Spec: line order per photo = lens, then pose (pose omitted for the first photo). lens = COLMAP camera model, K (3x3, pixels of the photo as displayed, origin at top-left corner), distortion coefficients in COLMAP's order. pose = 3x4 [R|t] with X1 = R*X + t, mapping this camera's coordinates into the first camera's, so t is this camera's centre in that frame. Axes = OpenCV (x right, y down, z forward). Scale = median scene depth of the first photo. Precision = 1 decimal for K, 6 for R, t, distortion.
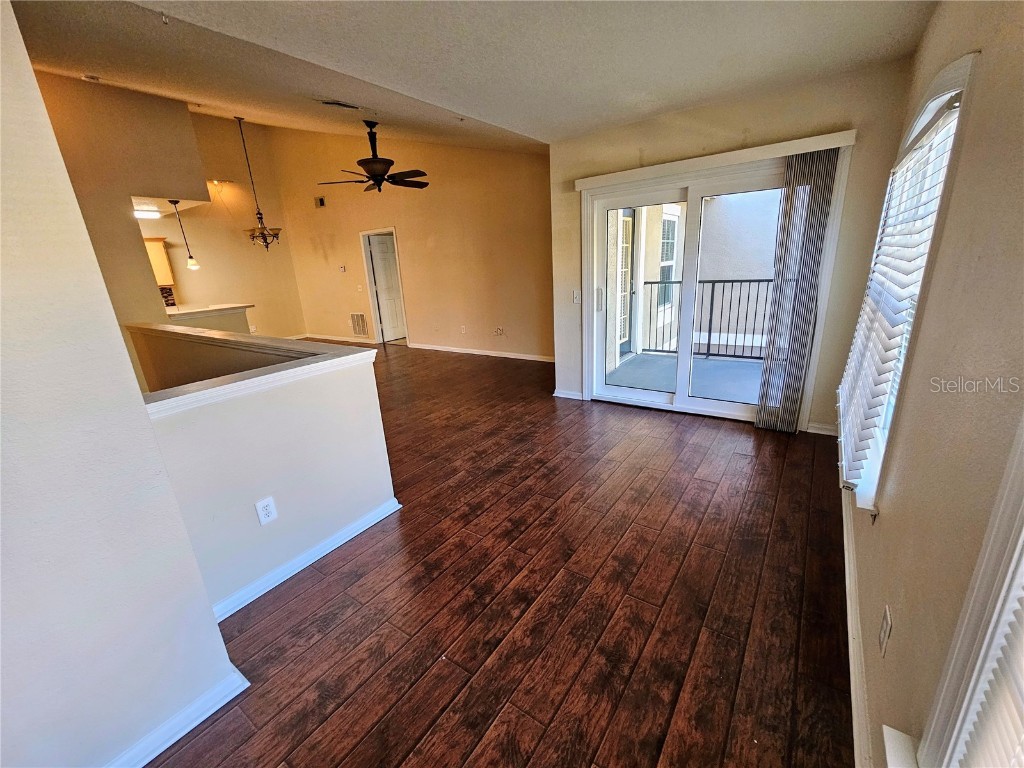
lens RADIAL K [[418.1, 0, 519.6], [0, 418.1, 383.2], [0, 0, 1]] dist [-0.002784, 0.001631]
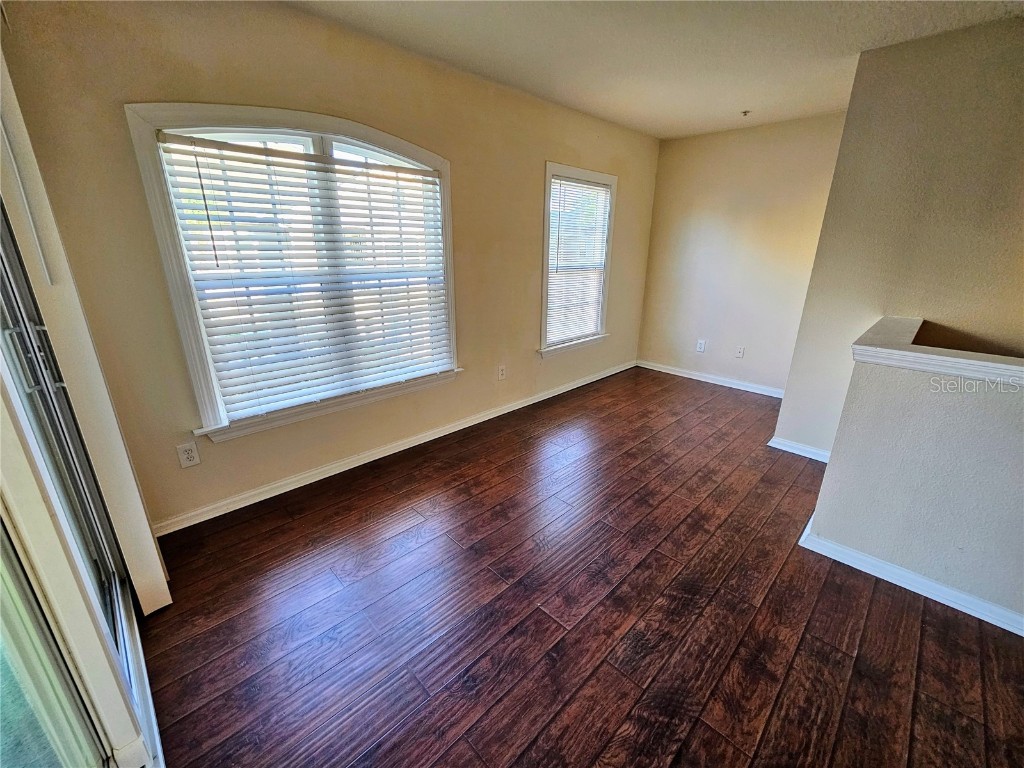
lens RADIAL K [[418.1, 0, 507.1], [0, 418.1, 380.9], [0, 0, 1]] dist [-0.002784, 0.001631]
pose [[-0.978501, -0.013299, 0.205812, 0.102459], [0.105744, 0.824417, 0.556016, -0.463714], [-0.177069, 0.565826, -0.805287, 1.569310]]
